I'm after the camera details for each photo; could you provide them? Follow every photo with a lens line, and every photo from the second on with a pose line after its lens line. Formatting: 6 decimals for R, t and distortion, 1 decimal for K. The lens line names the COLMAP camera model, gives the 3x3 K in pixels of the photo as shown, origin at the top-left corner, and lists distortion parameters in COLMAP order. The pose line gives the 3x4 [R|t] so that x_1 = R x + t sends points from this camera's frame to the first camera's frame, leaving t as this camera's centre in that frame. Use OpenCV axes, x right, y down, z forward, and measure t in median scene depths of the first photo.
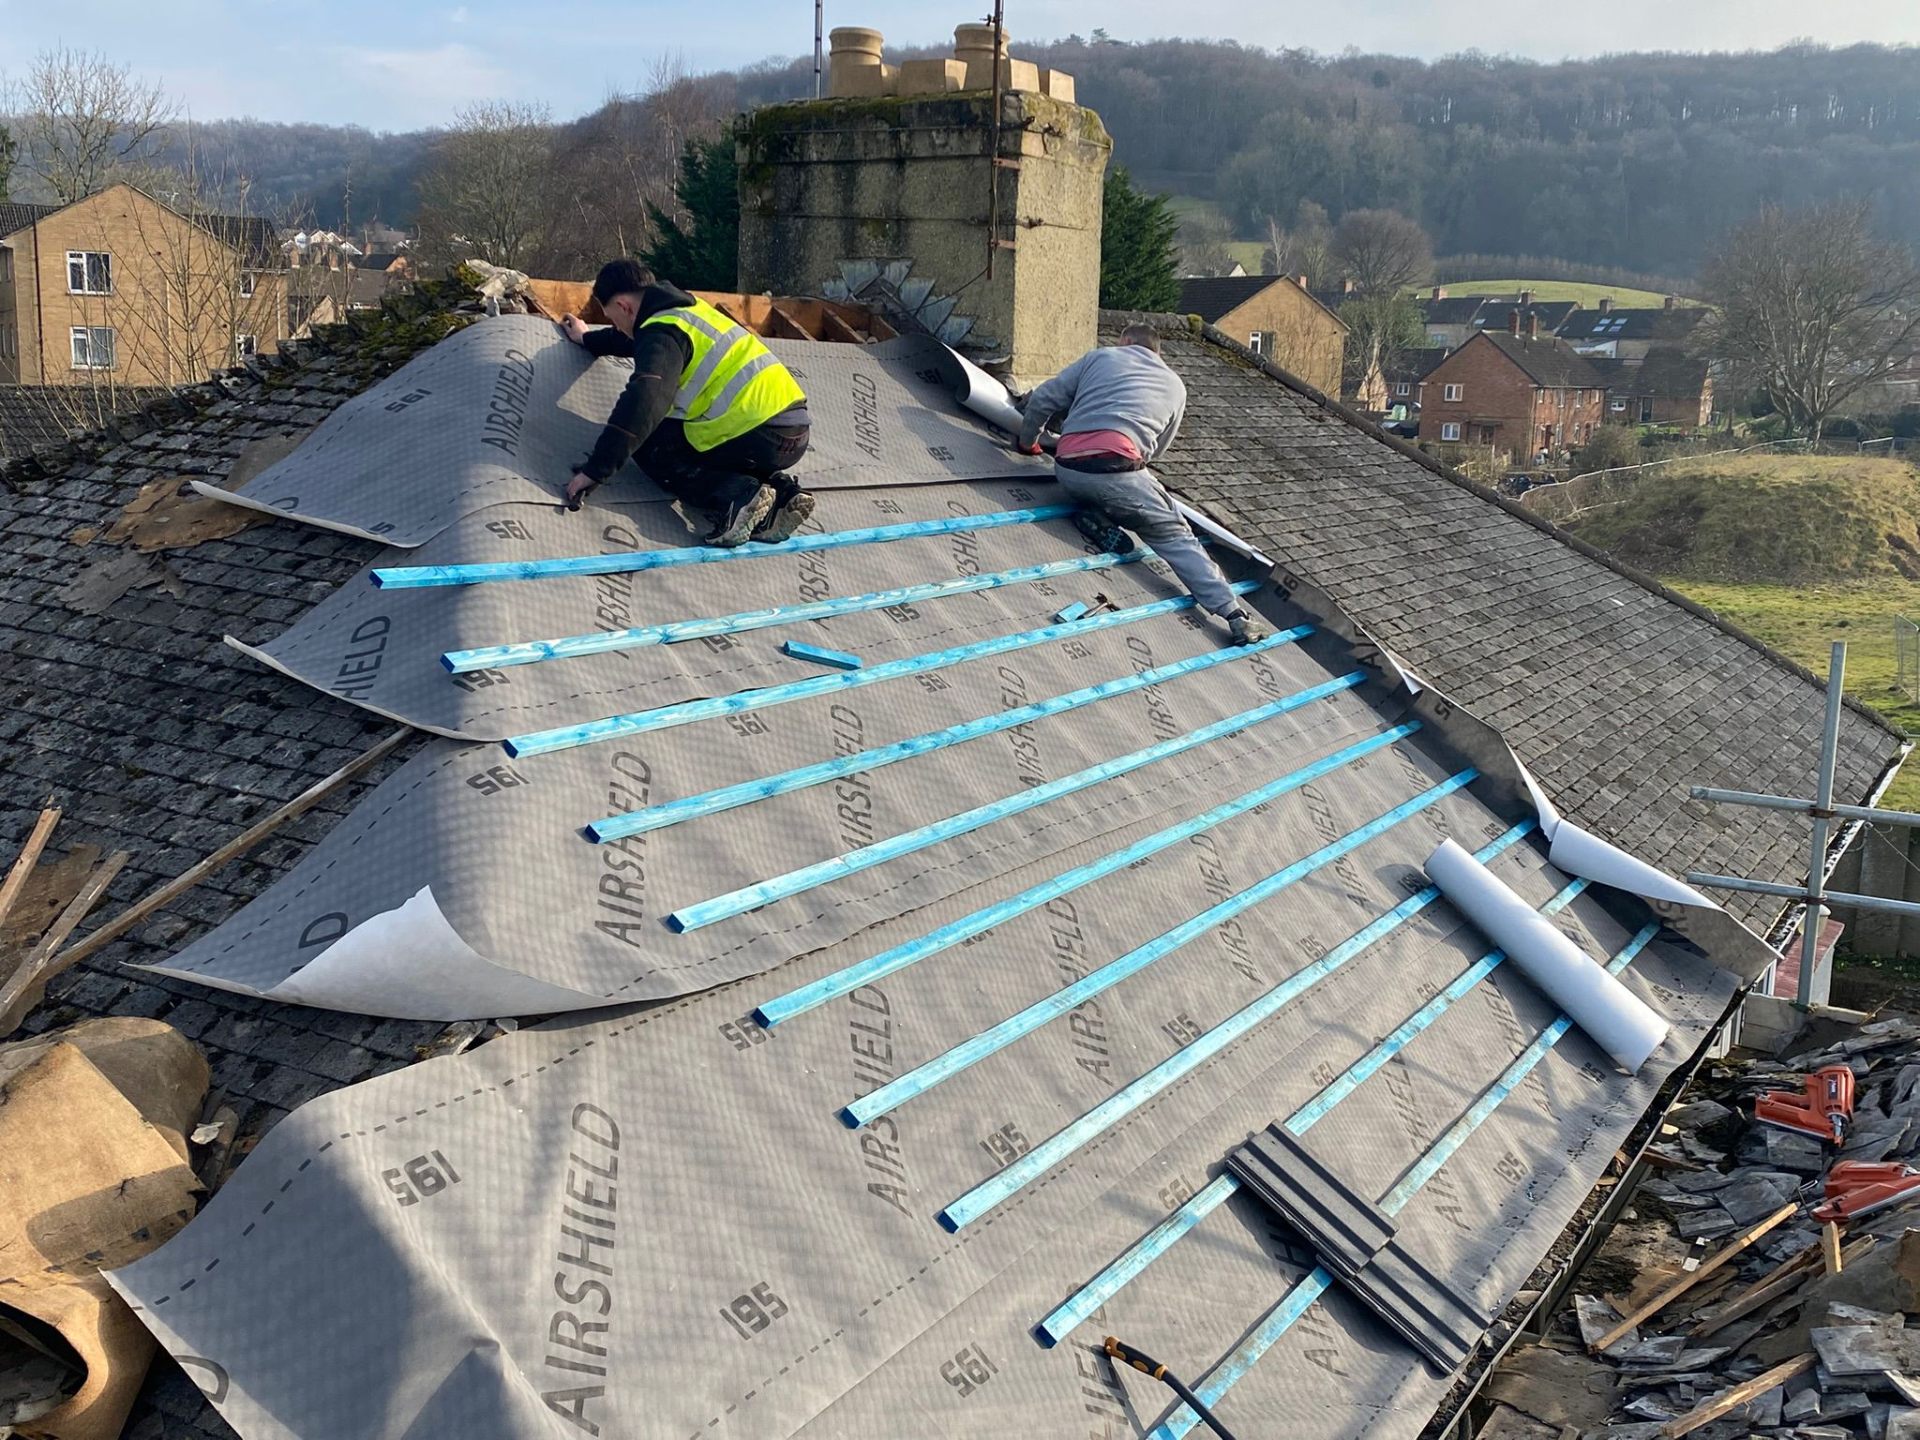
lens RADIAL K [[2028.4, 0, 960.0], [0, 2028.4, 720.0], [0, 0, 1]] dist [0.135114, -0.422972]
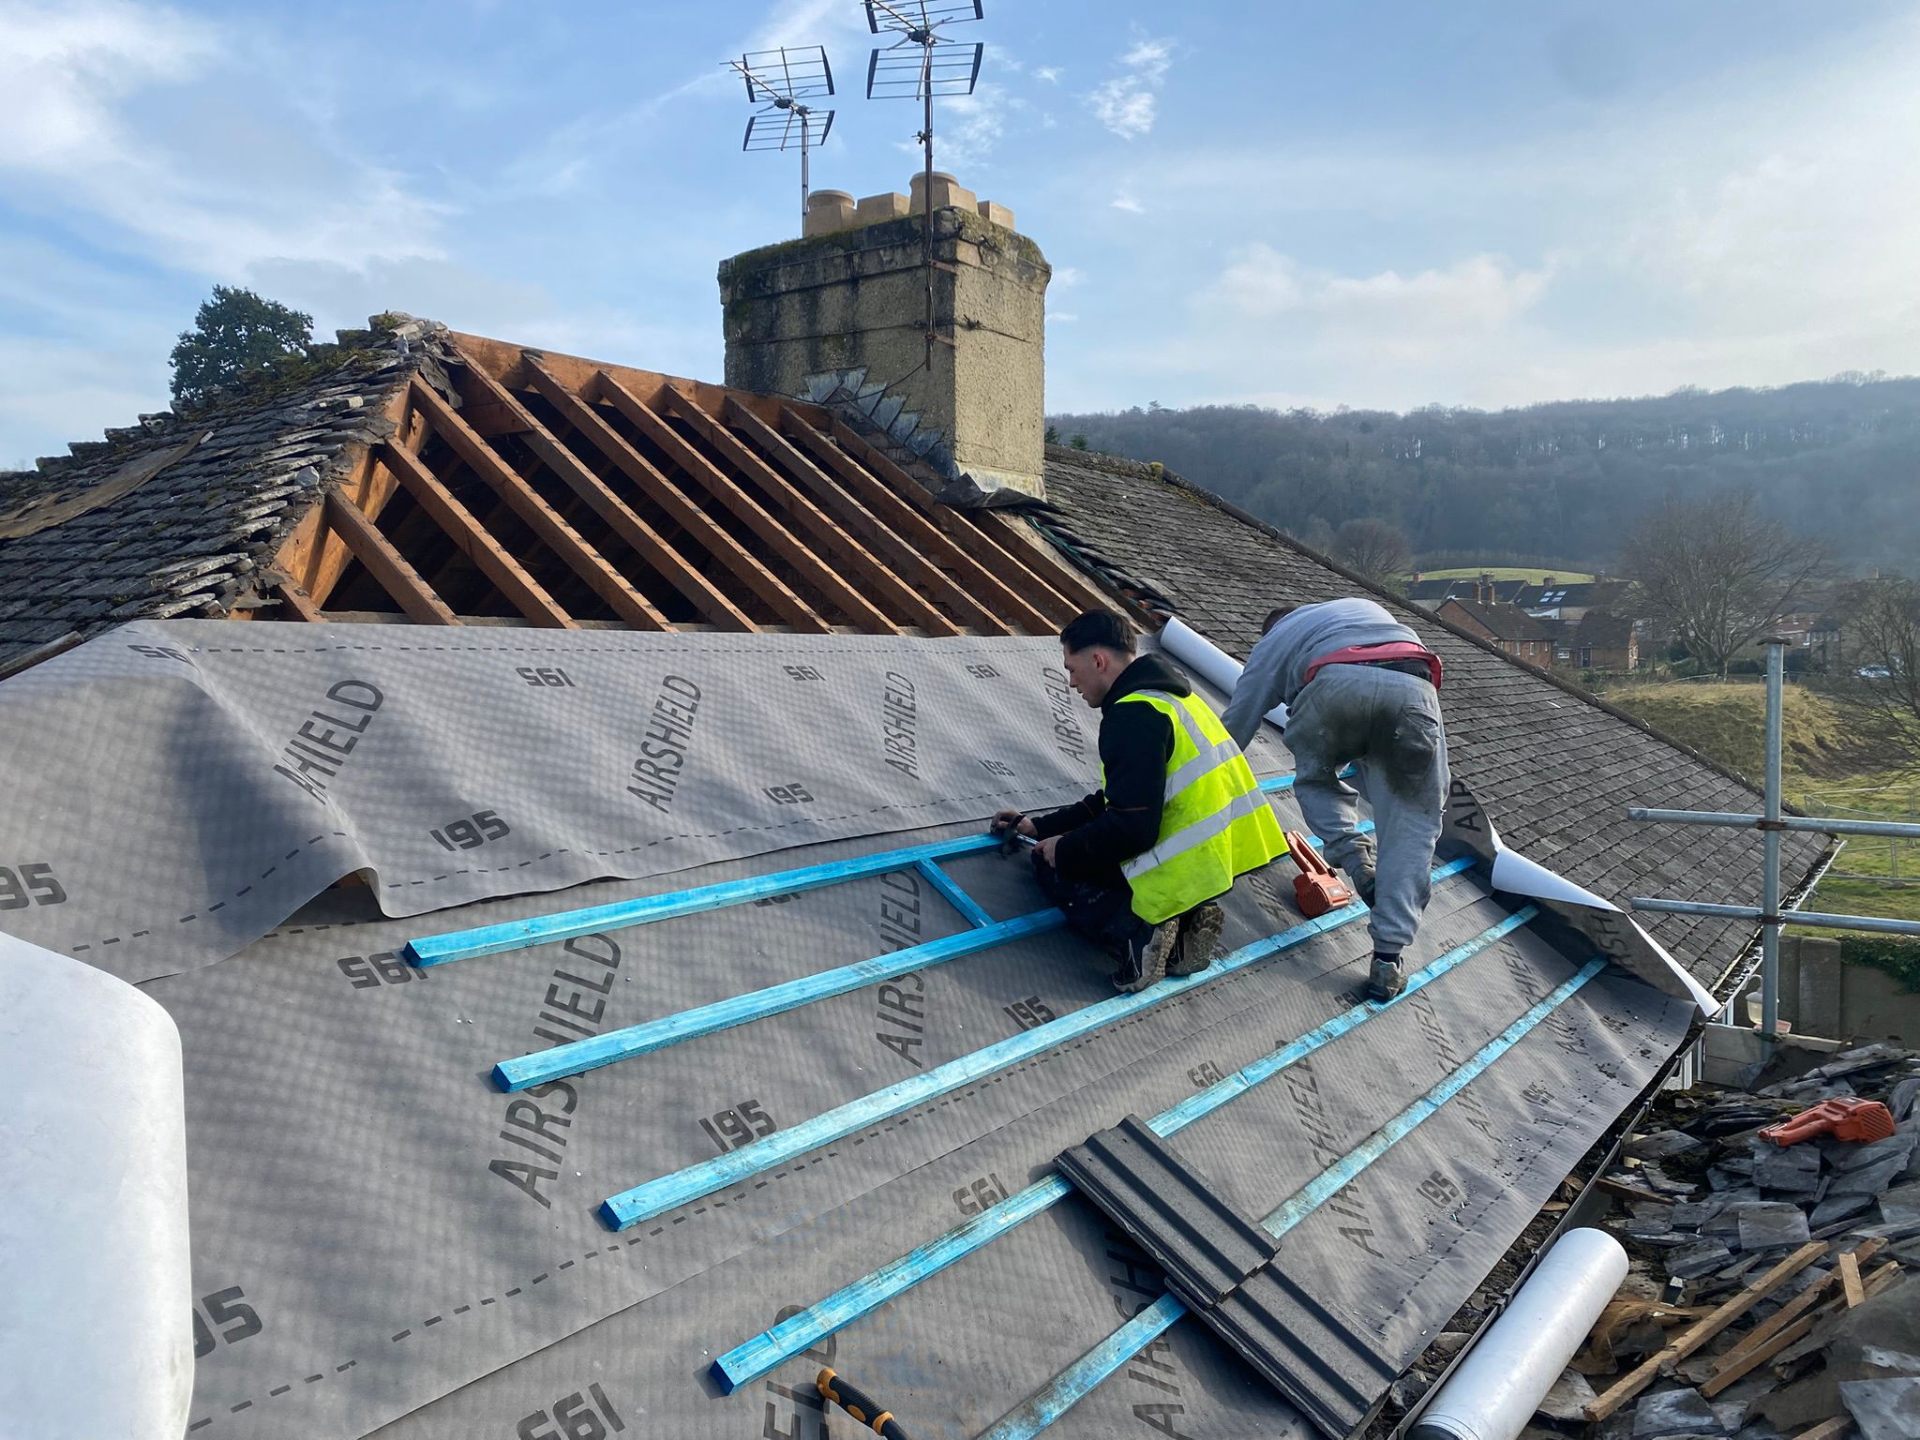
lens RADIAL K [[1492.5, 0, 960.0], [0, 1492.5, 720.0], [0, 0, 1]] dist [0.071337, -0.117546]
pose [[0.996786, -0.024174, -0.076370, 0.090816], [0.013685, 0.990752, -0.134991, 0.079194], [0.078927, 0.133512, 0.987899, 0.248793]]
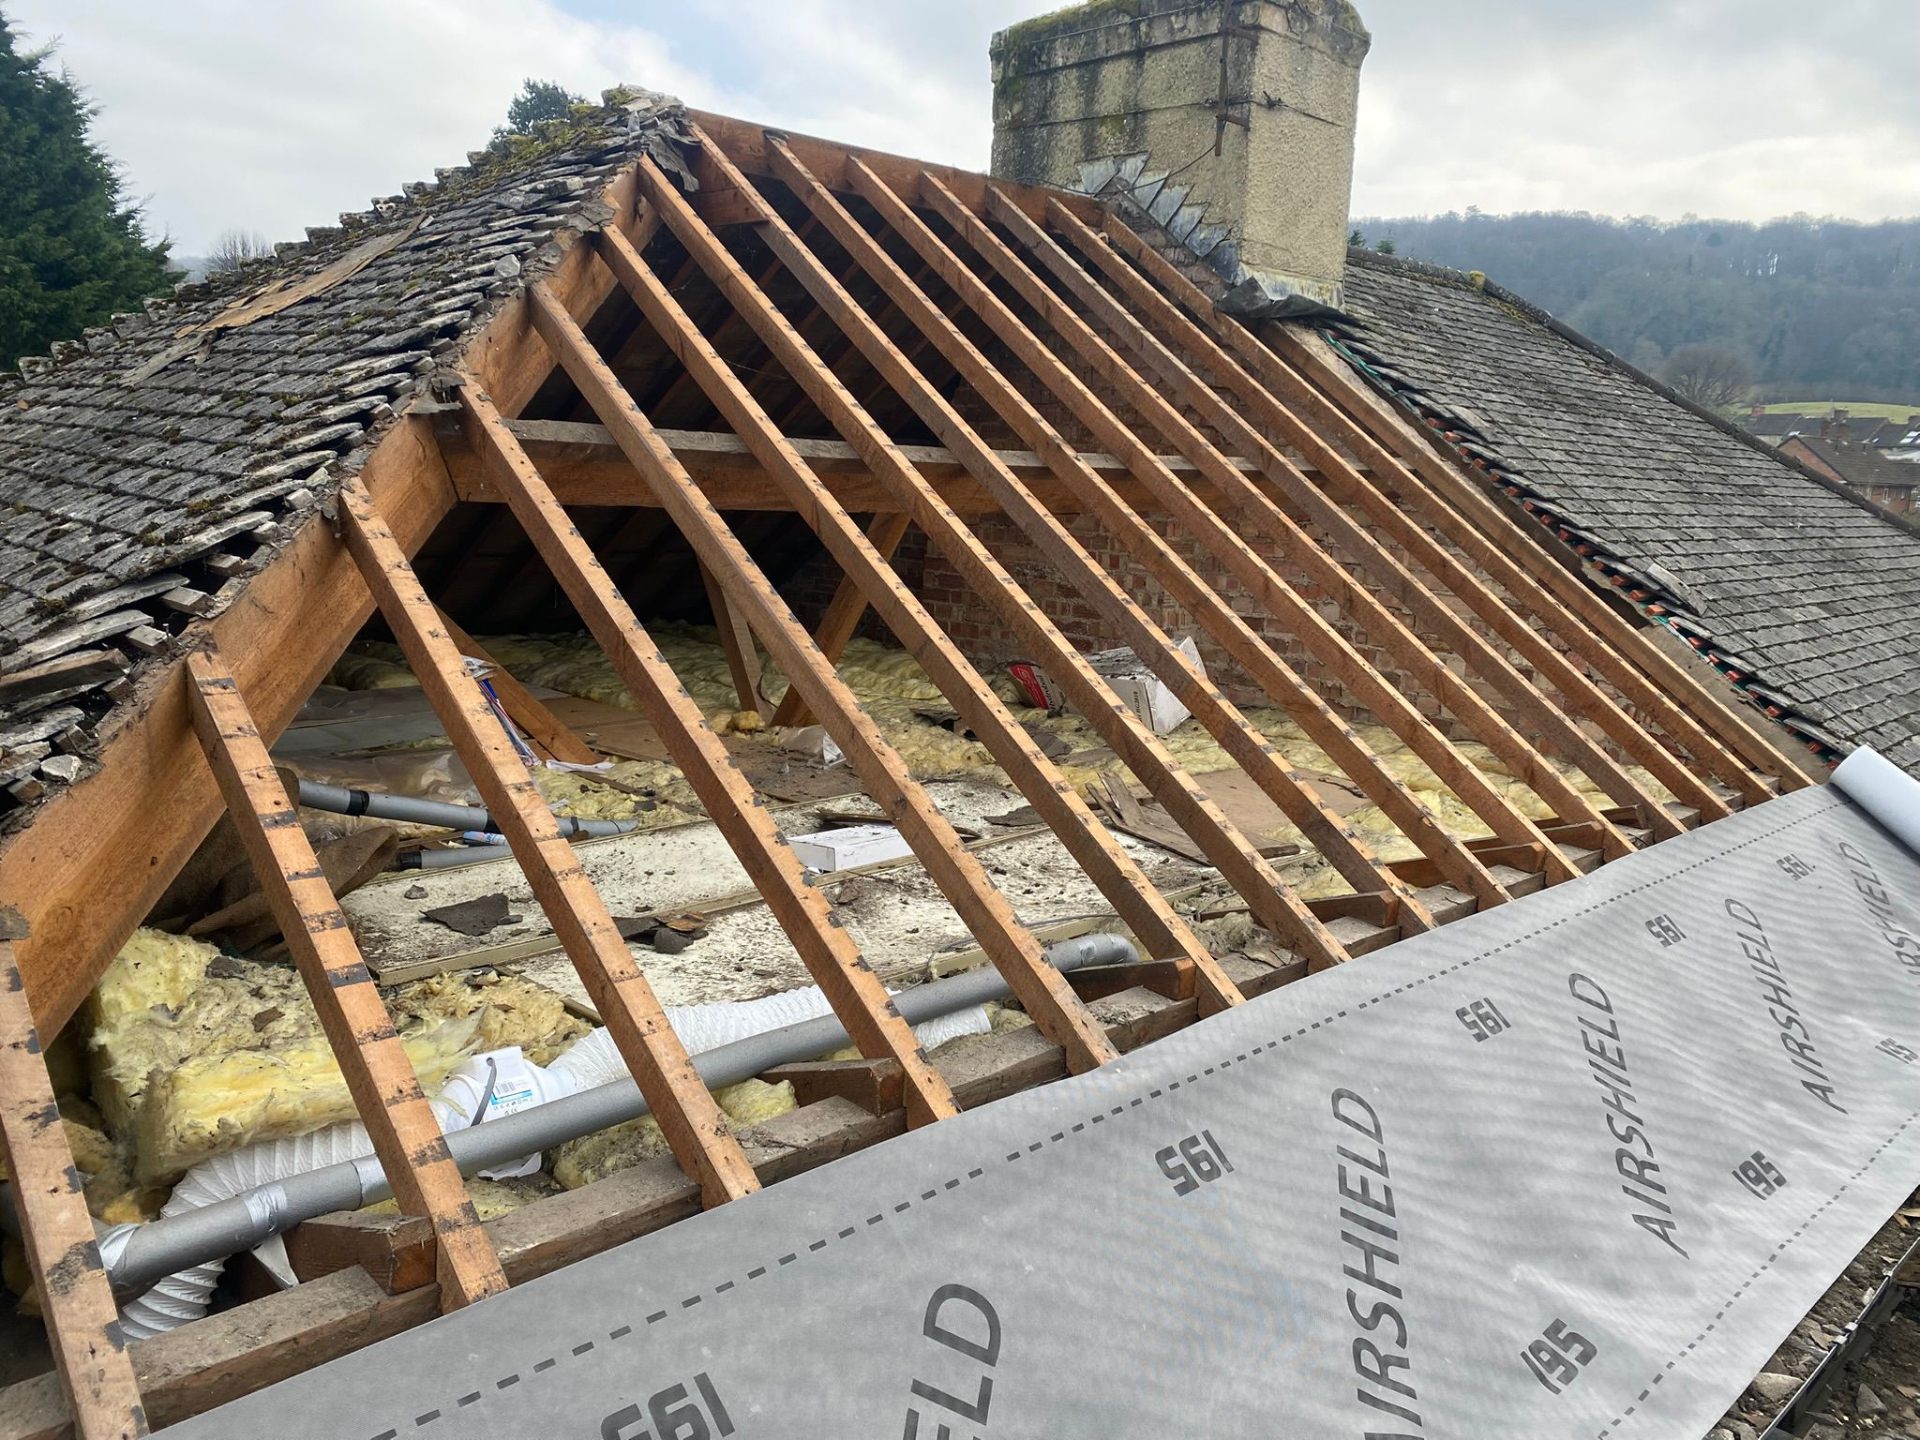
lens RADIAL K [[1504.0, 0, 957.9], [0, 1504.0, 707.7], [0, 0, 1]] dist [-0.001540, 0.005312]
pose [[0.966747, 0.053239, -0.250132, 0.089788], [-0.059419, 0.998085, -0.017215, 0.061746], [0.248736, 0.031505, 0.968059, 0.312427]]
